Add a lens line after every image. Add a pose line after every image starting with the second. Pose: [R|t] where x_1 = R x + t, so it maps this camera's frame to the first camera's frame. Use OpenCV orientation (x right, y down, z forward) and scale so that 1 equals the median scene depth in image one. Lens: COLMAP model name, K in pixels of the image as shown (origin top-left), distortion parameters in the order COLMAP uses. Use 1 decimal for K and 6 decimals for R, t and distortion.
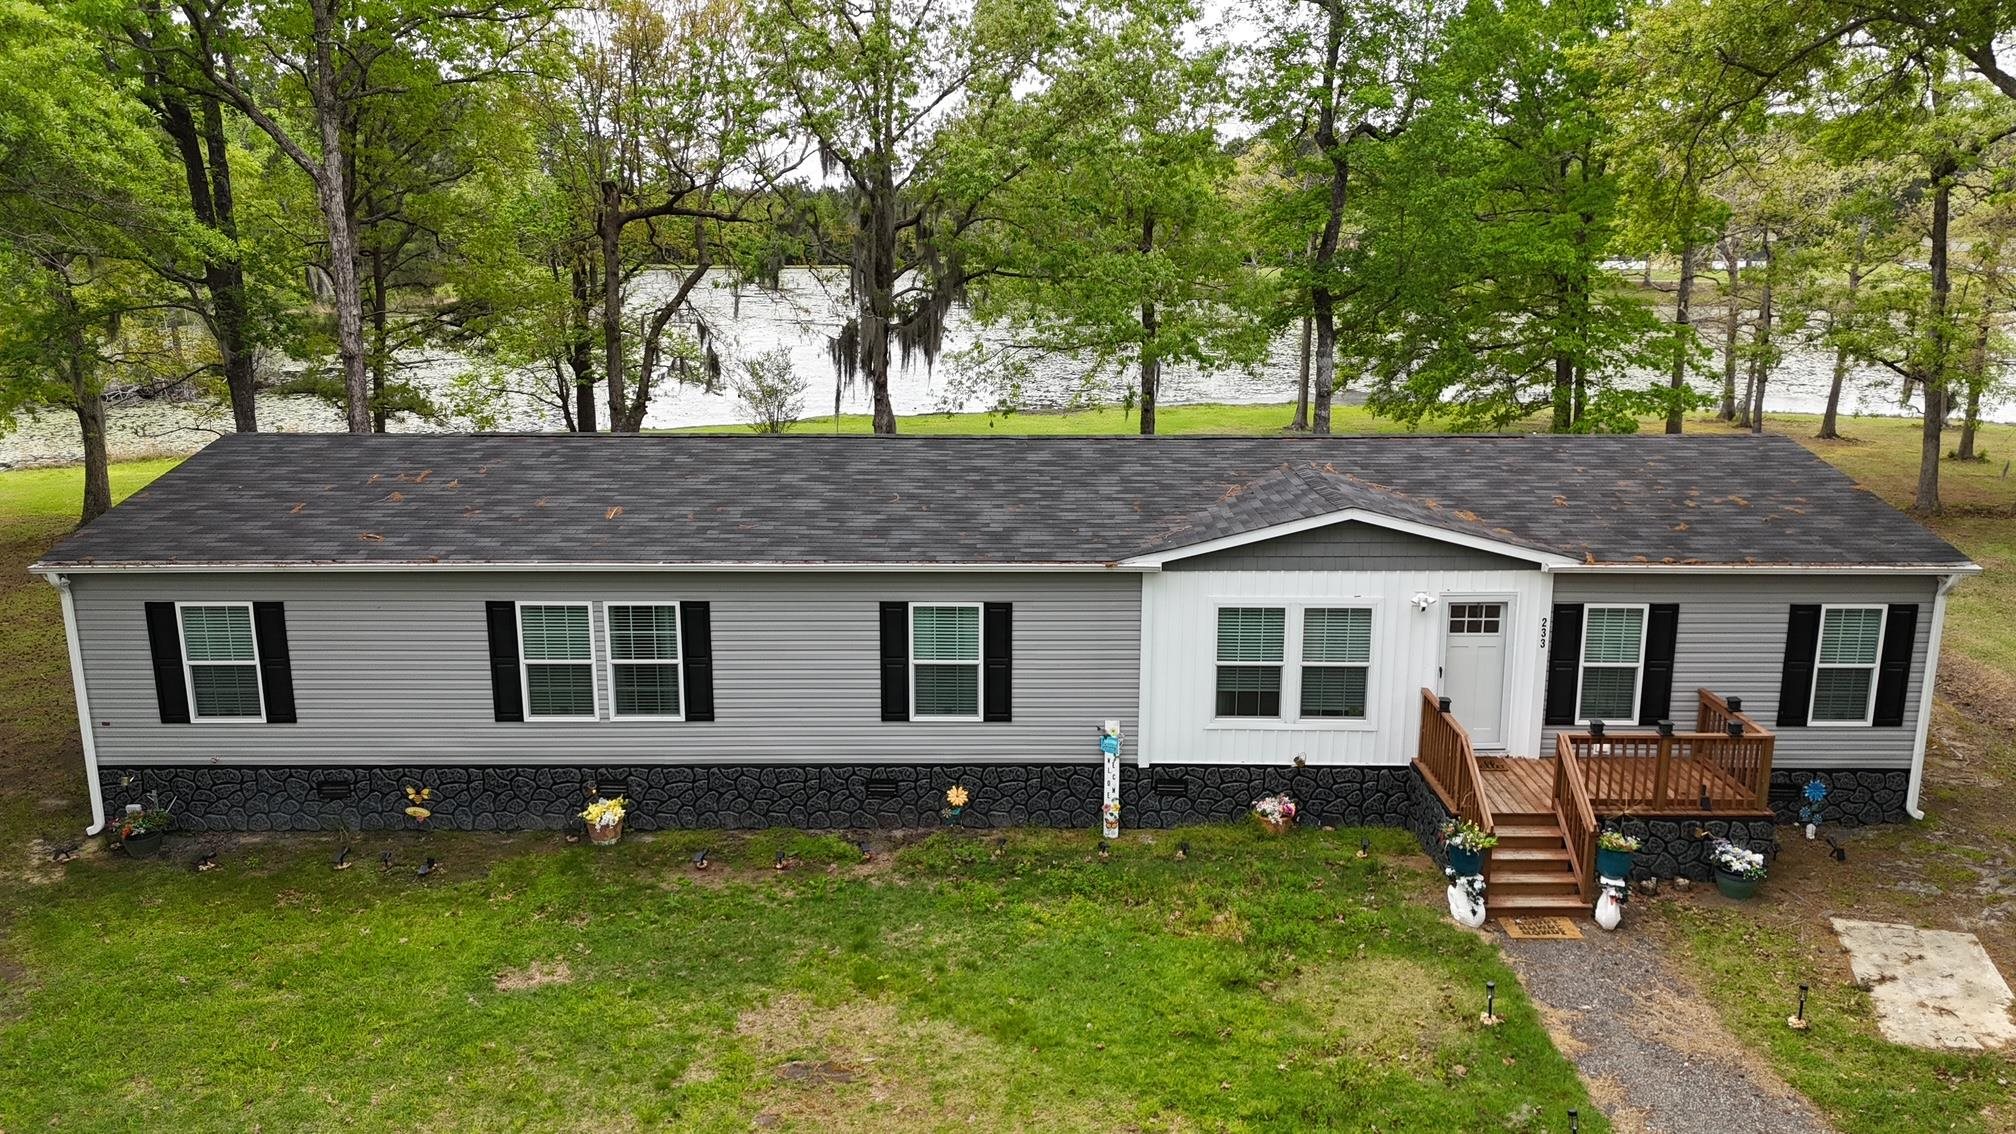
lens RADIAL K [[1470.3, 0, 1010.8], [0, 1470.3, 563.8], [0, 0, 1]] dist [0.083669, -0.079750]
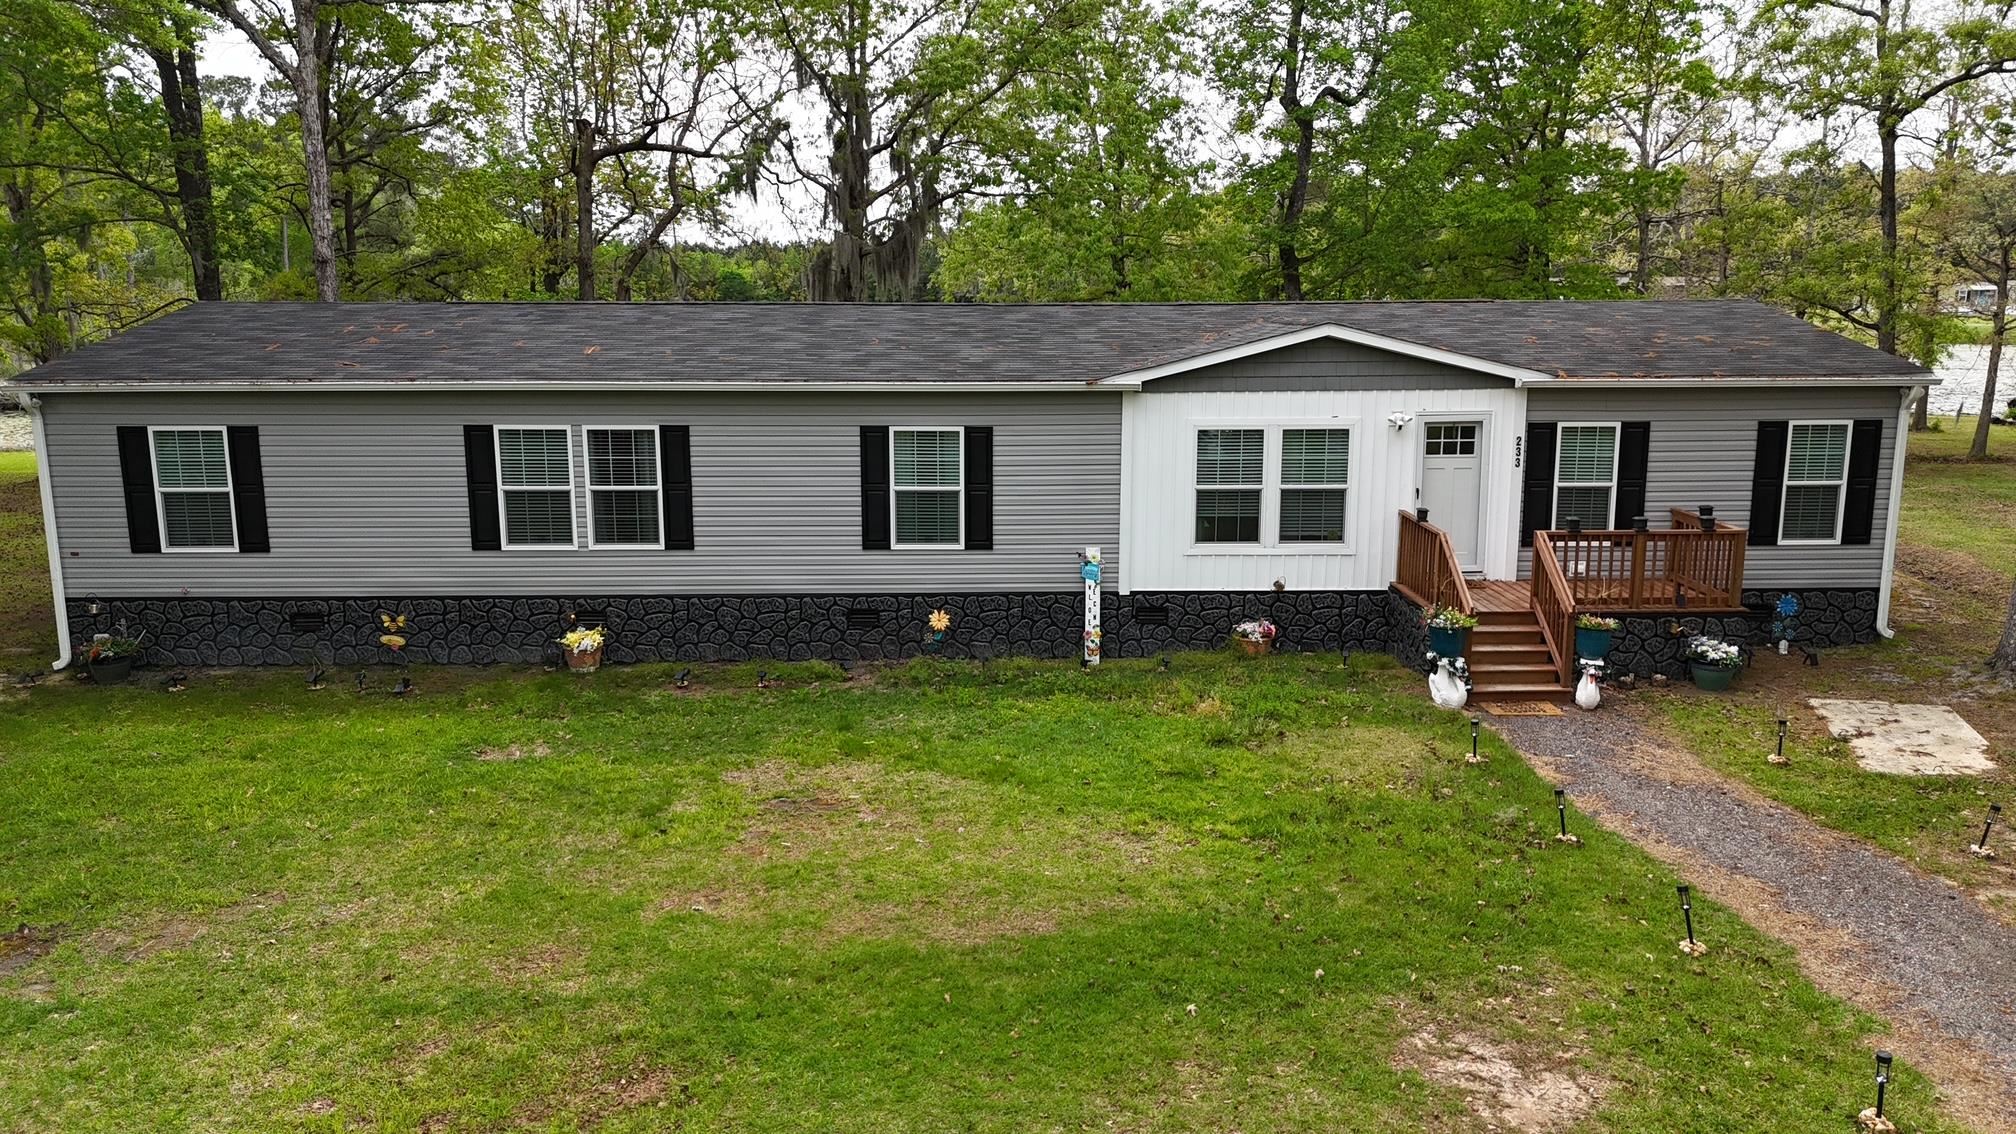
lens RADIAL K [[1473.7, 0, 1010.1], [0, 1473.7, 562.8], [0, 0, 1]] dist [0.081255, -0.078924]
pose [[0.999746, -0.005511, 0.021871, -0.009586], [0.006505, 0.998936, -0.045653, 0.163610], [-0.021596, 0.045784, 0.998718, -0.000688]]
